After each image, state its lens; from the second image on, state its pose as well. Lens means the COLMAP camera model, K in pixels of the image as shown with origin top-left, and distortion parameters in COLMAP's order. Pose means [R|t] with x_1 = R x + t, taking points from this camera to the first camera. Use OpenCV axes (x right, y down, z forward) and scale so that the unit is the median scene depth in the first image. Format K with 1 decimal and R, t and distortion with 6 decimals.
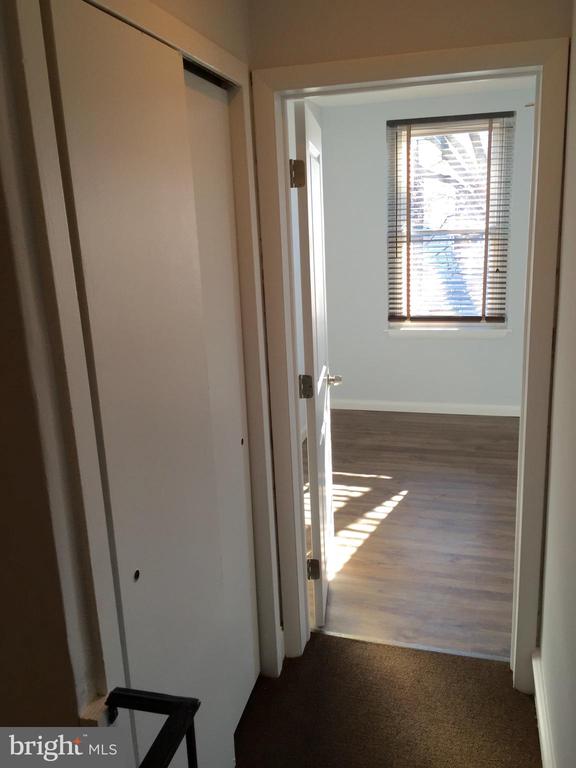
lens RADIAL K [[654.9, 0, 289.6], [0, 654.9, 386.7], [0, 0, 1]] dist [0.076415, -0.083986]
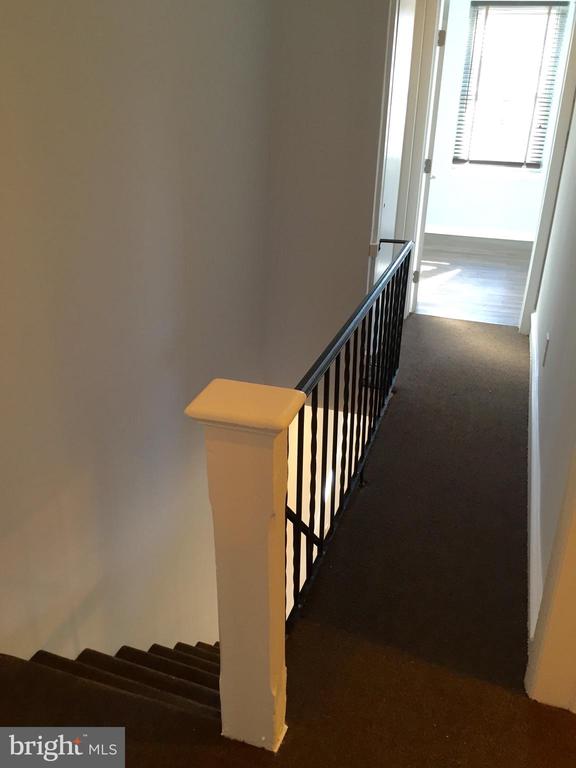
lens RADIAL K [[654.9, 0, 286.6], [0, 654.9, 381.5], [0, 0, 1]] dist [0.076415, -0.083986]
pose [[0.996773, 0.078436, -0.017067, -0.137321], [-0.074597, 0.983651, 0.163907, 0.152930], [0.029644, -0.162105, 0.986328, -0.439481]]
